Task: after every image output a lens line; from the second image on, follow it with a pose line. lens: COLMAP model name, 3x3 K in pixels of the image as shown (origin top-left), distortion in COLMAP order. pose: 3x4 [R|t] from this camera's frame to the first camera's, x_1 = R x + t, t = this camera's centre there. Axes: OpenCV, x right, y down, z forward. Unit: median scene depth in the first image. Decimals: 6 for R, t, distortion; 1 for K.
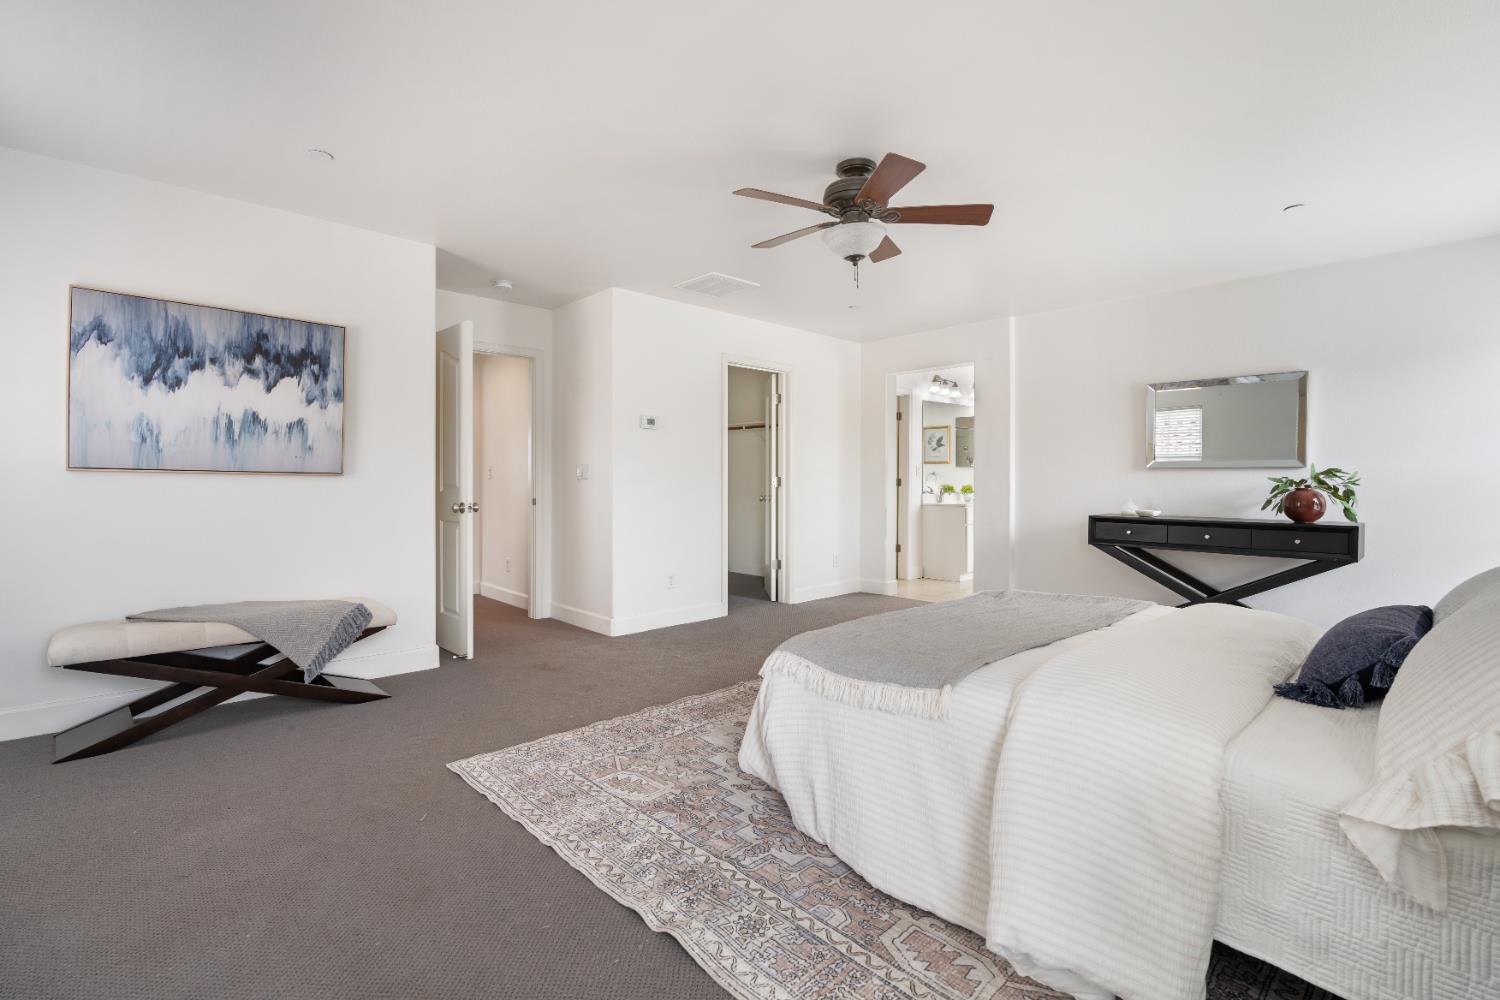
lens RADIAL K [[671.9, 0, 747.0], [0, 671.9, 492.4], [0, 0, 1]] dist [-0.013223, 0.001758]
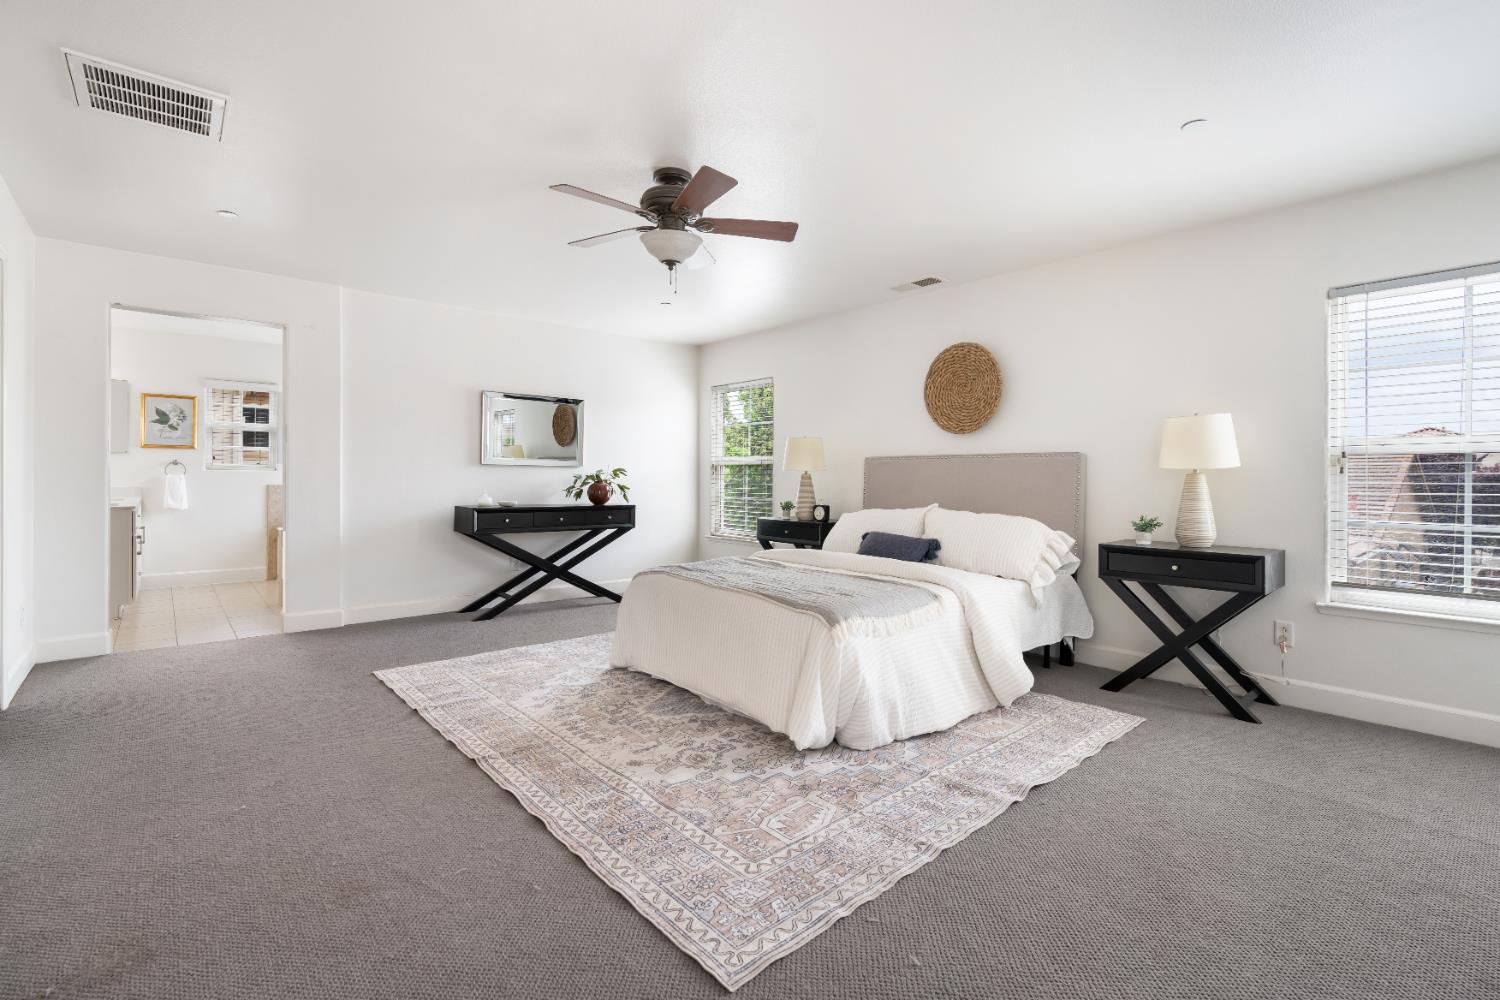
lens RADIAL K [[671.9, 0, 754.2], [0, 671.9, 491.1], [0, 0, 1]] dist [-0.013223, 0.001758]
pose [[0.034606, -0.017285, 0.999252, -0.962617], [-0.000311, 0.999850, 0.017306, -0.016341], [-0.999401, -0.000910, 0.034595, 0.930543]]
